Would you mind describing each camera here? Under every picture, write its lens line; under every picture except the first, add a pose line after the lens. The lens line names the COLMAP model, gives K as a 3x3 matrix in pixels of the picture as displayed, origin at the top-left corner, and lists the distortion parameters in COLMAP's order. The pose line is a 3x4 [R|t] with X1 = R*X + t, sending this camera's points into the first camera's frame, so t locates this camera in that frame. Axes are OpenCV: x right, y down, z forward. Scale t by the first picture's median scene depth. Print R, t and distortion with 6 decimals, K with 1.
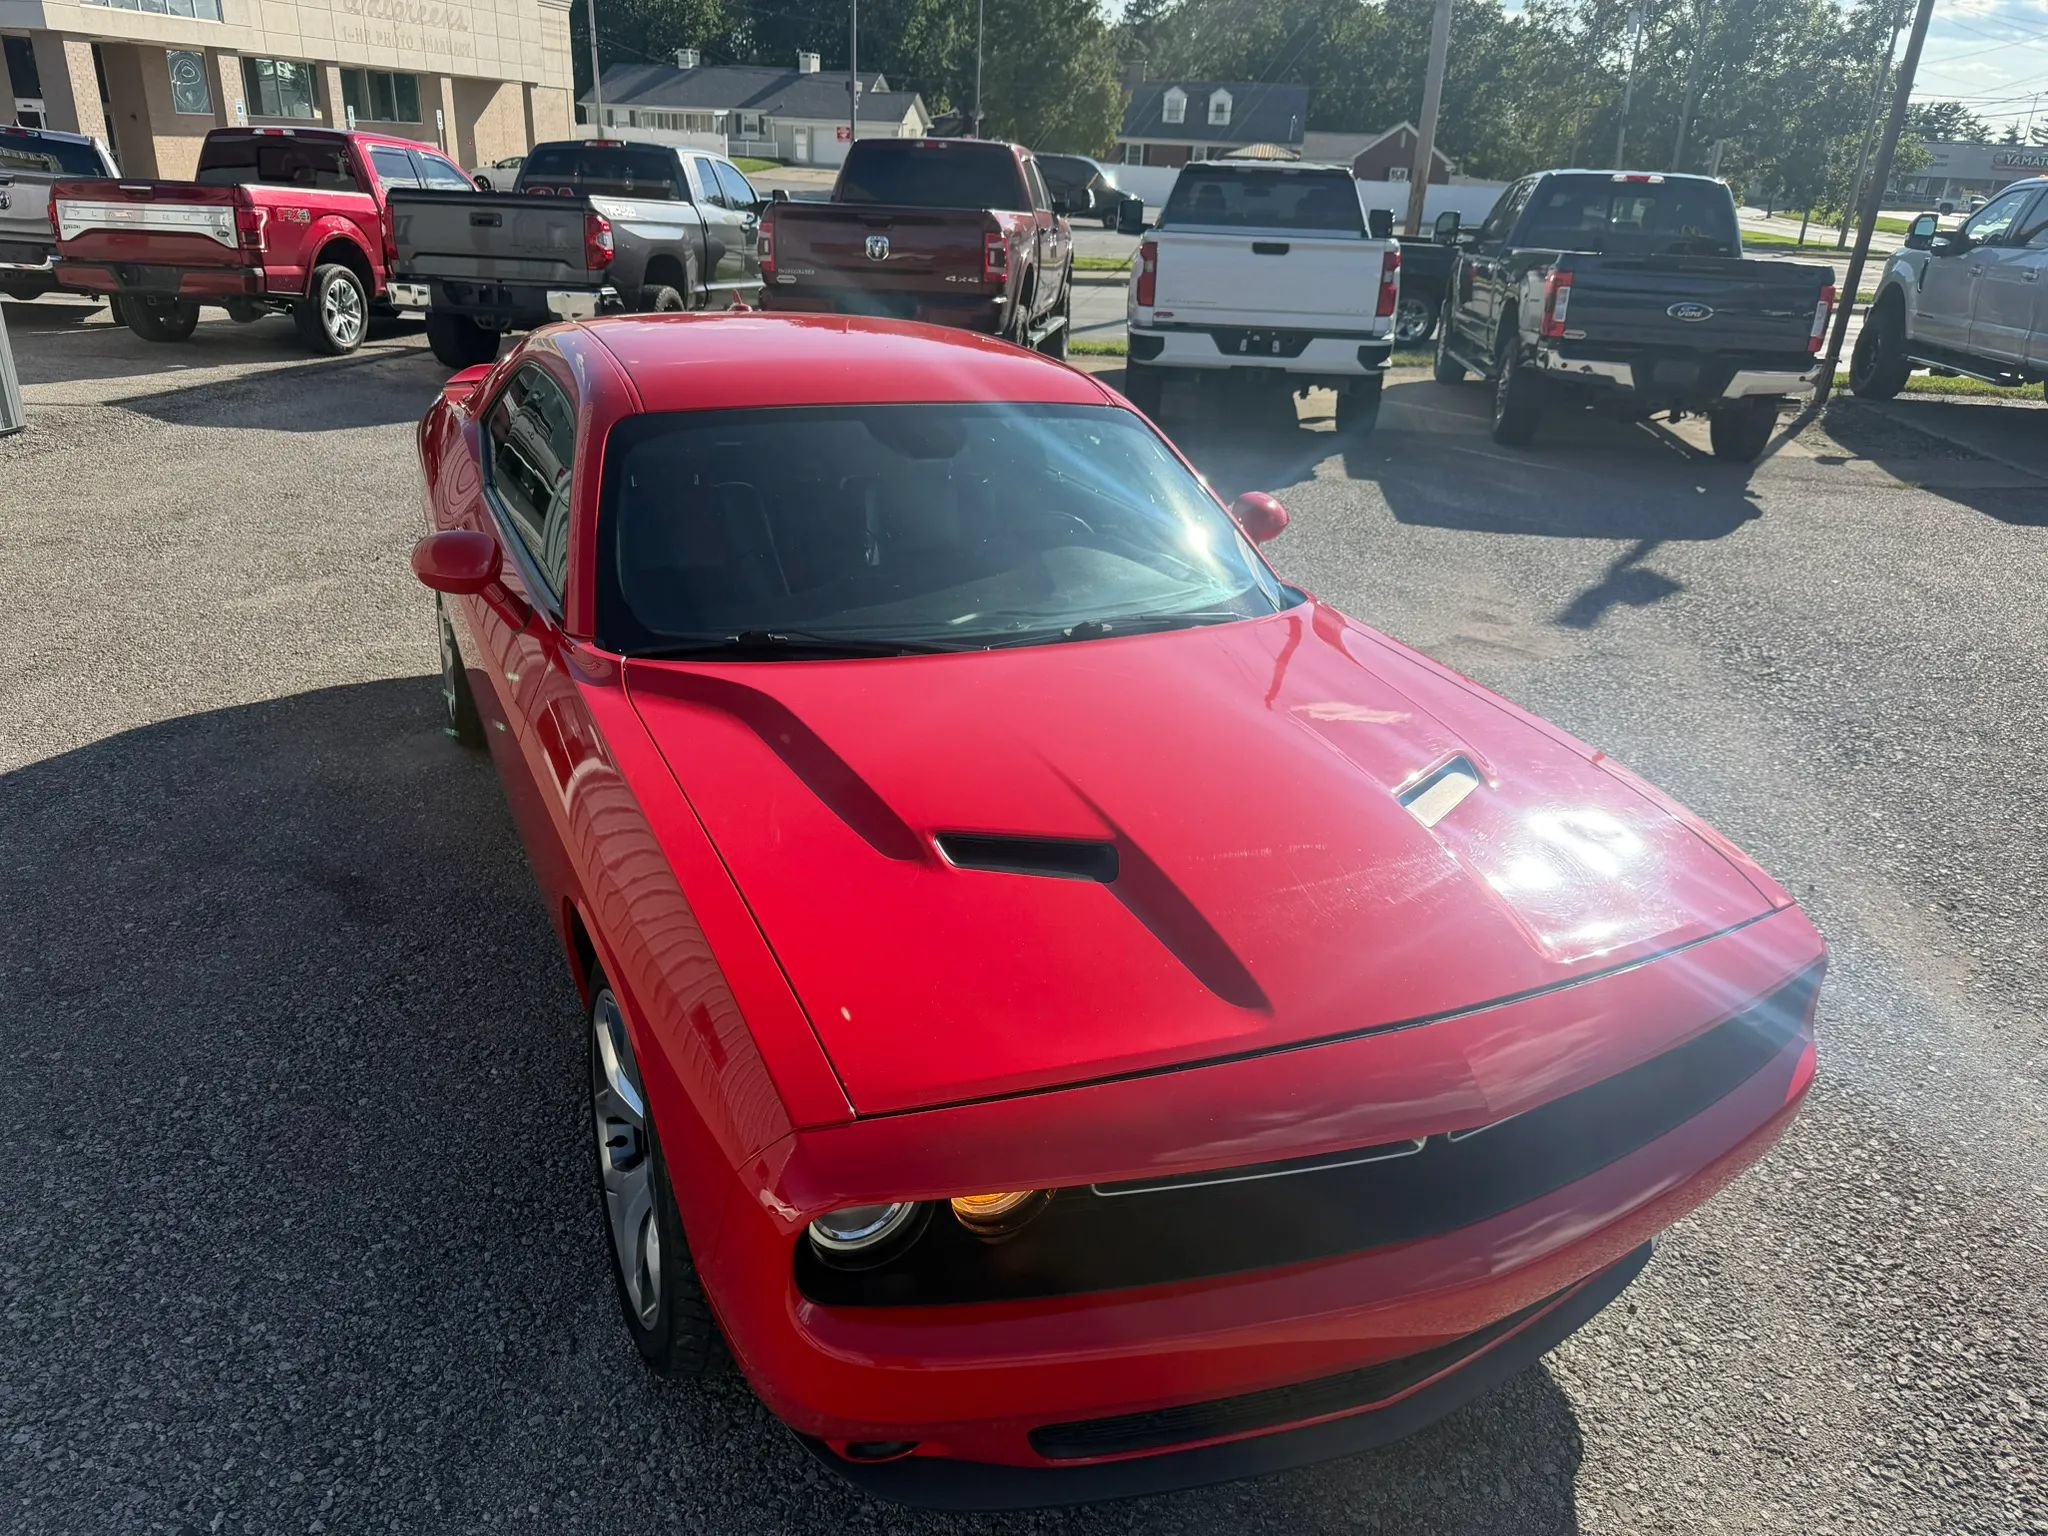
lens RADIAL K [[1460.6, 0, 1014.2], [0, 1460.6, 777.3], [0, 0, 1]] dist [-0.004371, -0.011855]
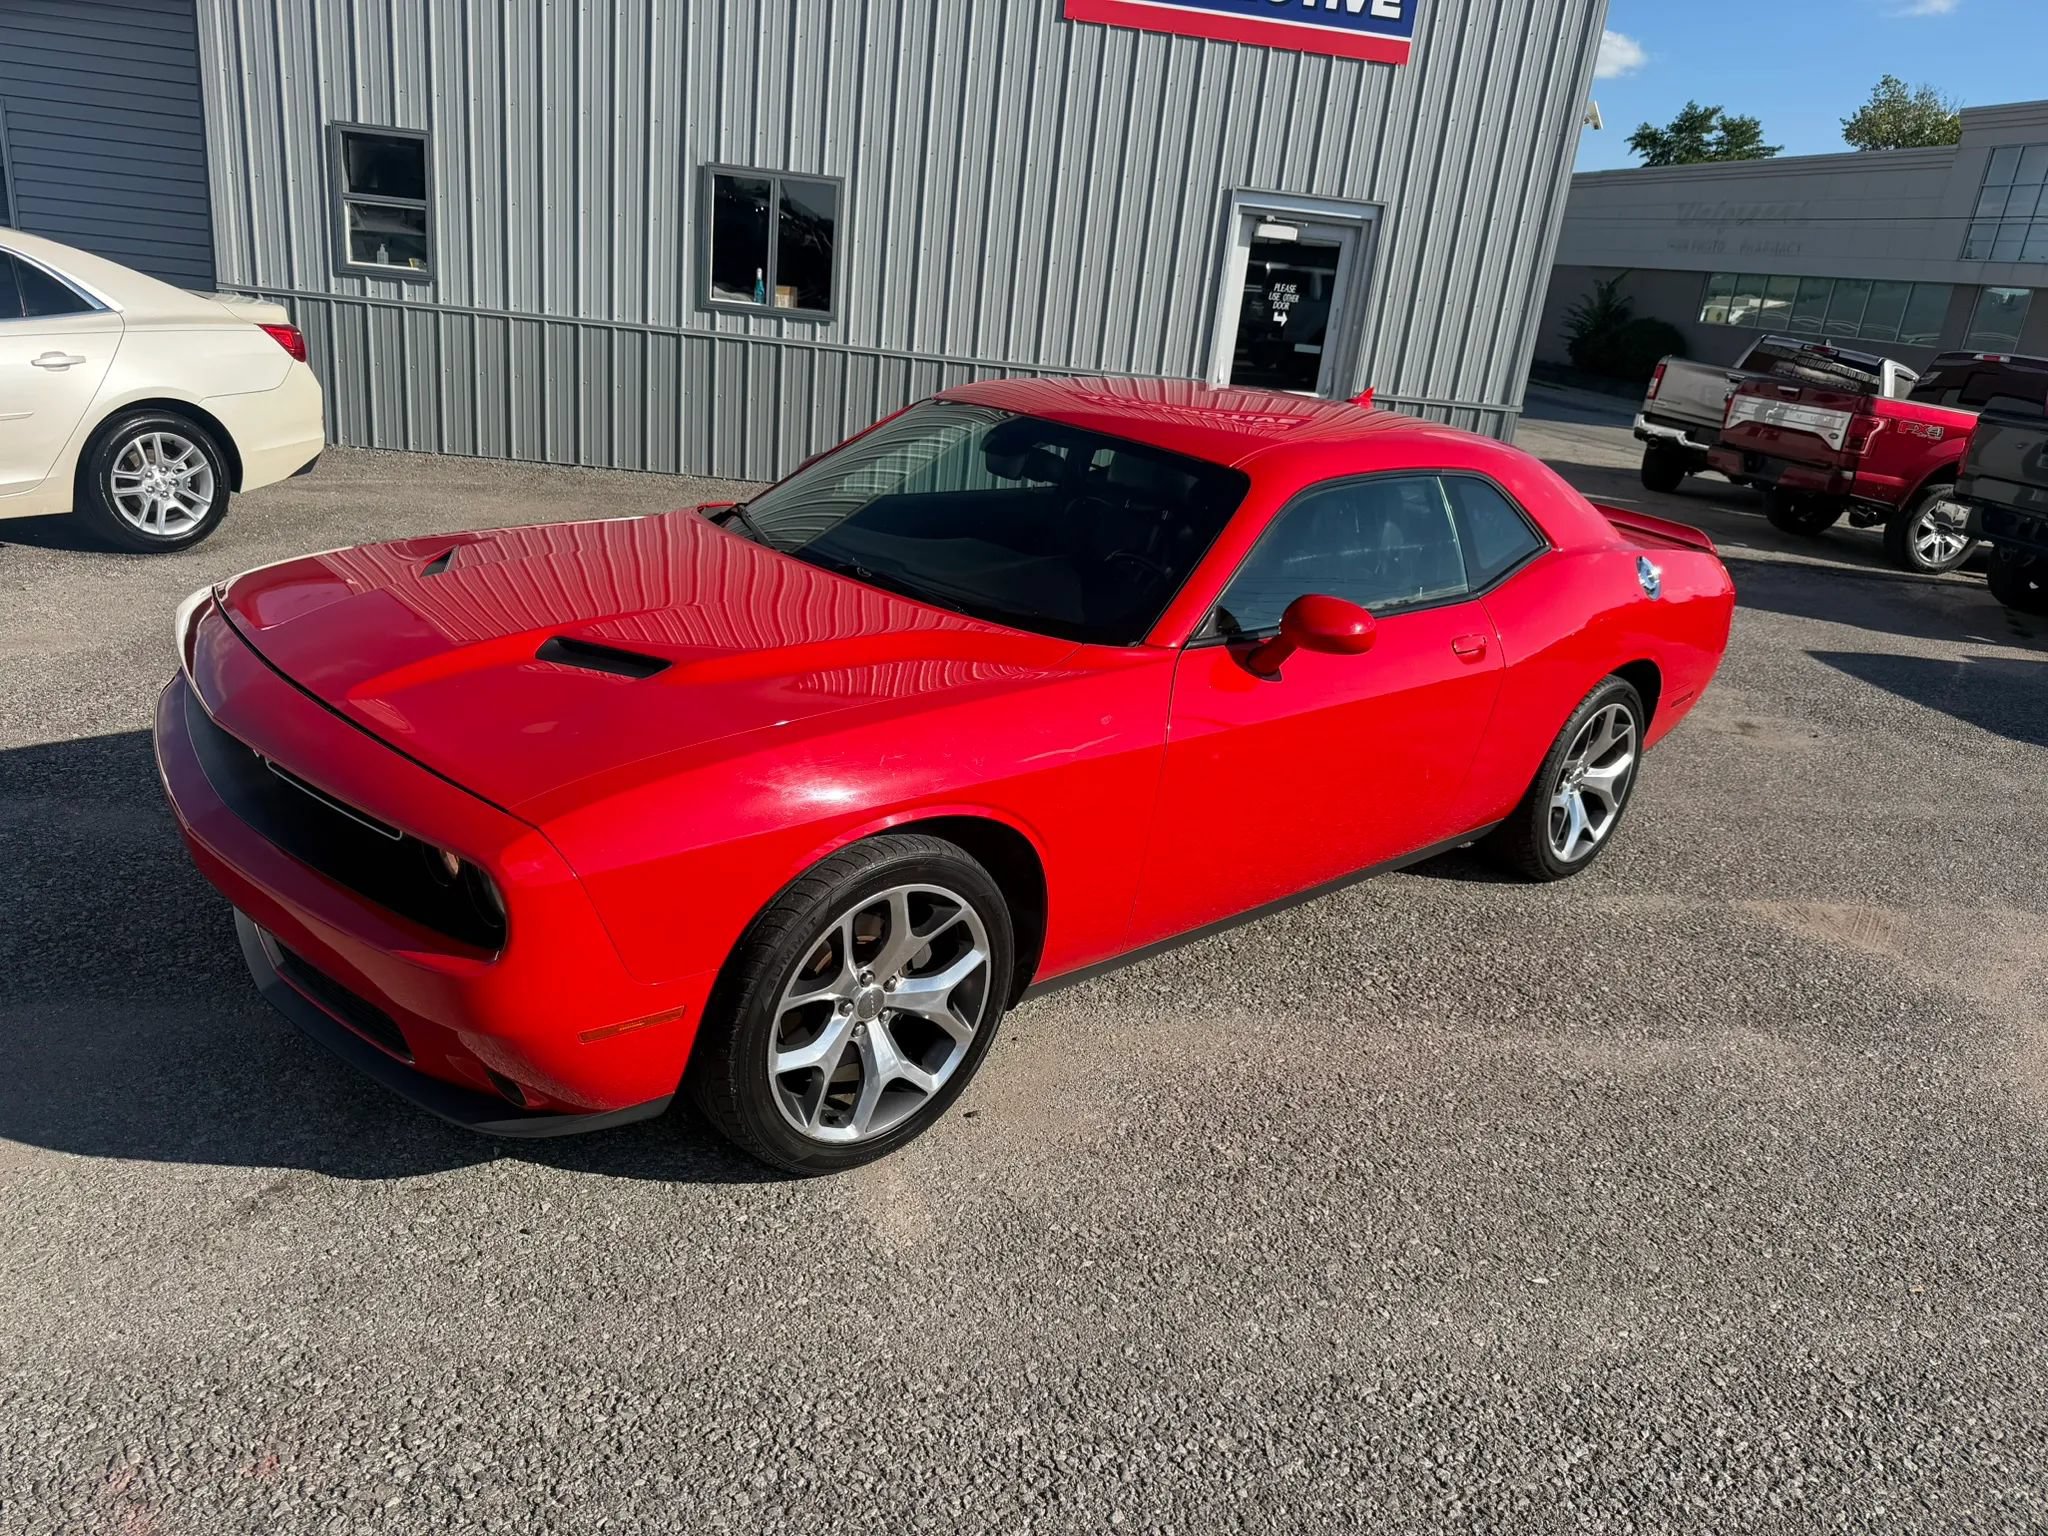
lens RADIAL K [[1460.6, 0, 1014.2], [0, 1460.6, 777.3], [0, 0, 1]] dist [-0.004371, -0.011855]
pose [[0.292057, 0.309772, -0.904845, 0.285017], [-0.457149, 0.876232, 0.152423, -0.044238], [0.840070, 0.369132, 0.397522, 0.163234]]
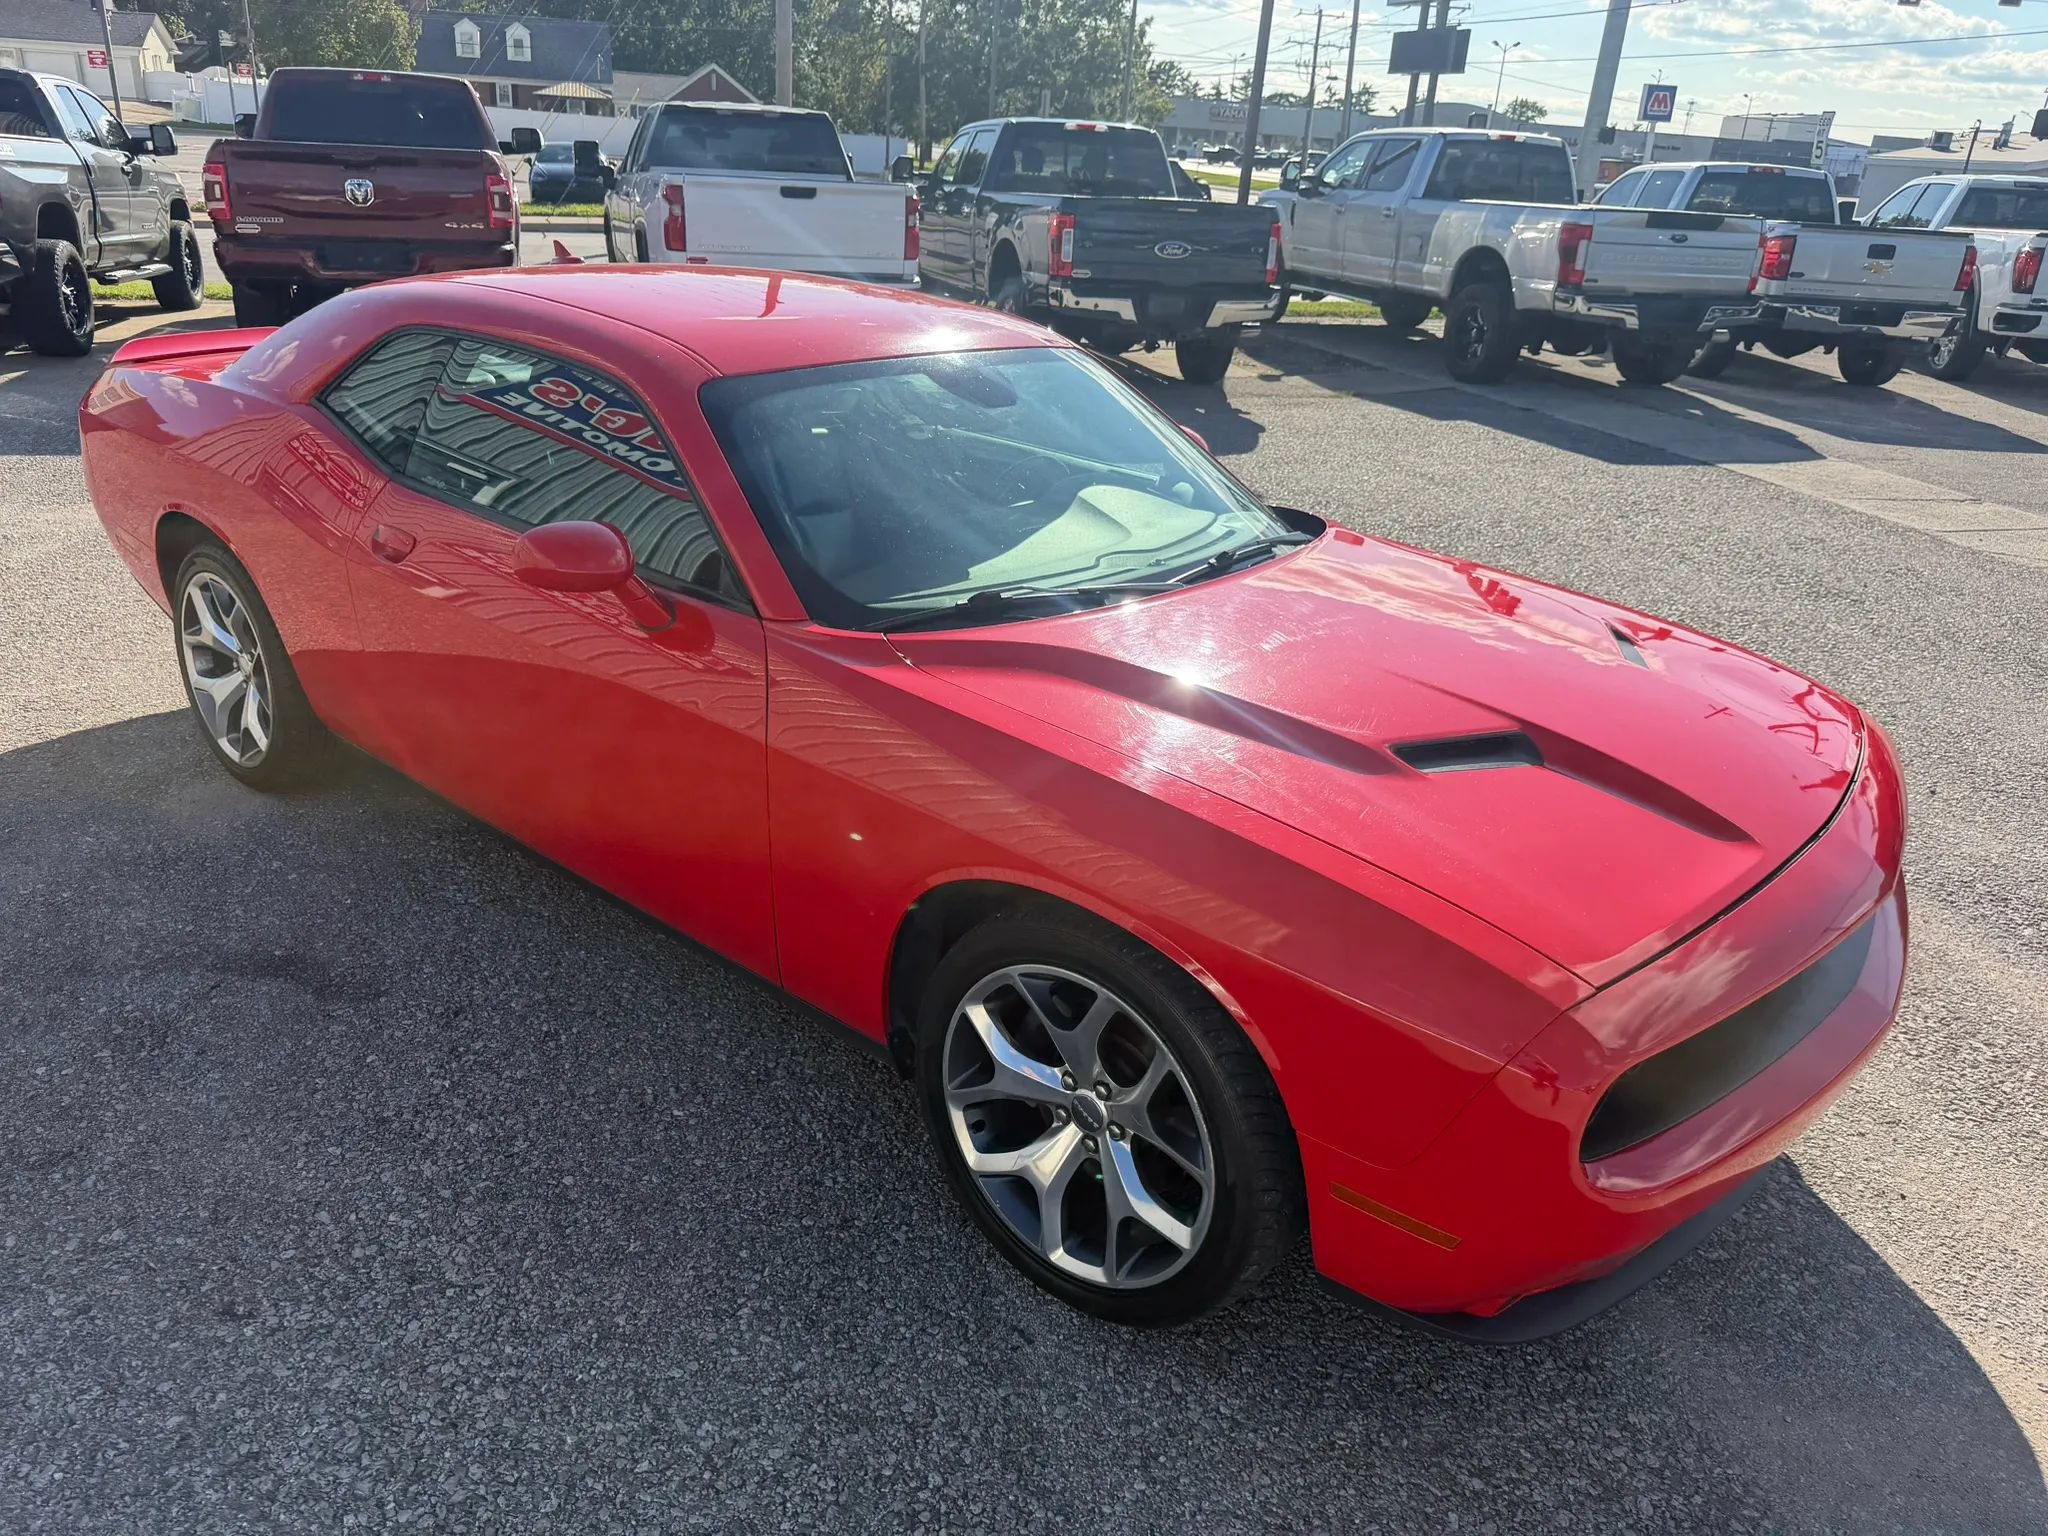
lens RADIAL K [[1460.6, 0, 1014.2], [0, 1460.6, 777.3], [0, 0, 1]] dist [-0.004371, -0.011855]
pose [[0.903695, -0.158120, 0.397911, -0.131177], [0.144655, 0.987420, 0.063849, -0.008495], [-0.403001, -0.000140, 0.915199, 0.023588]]
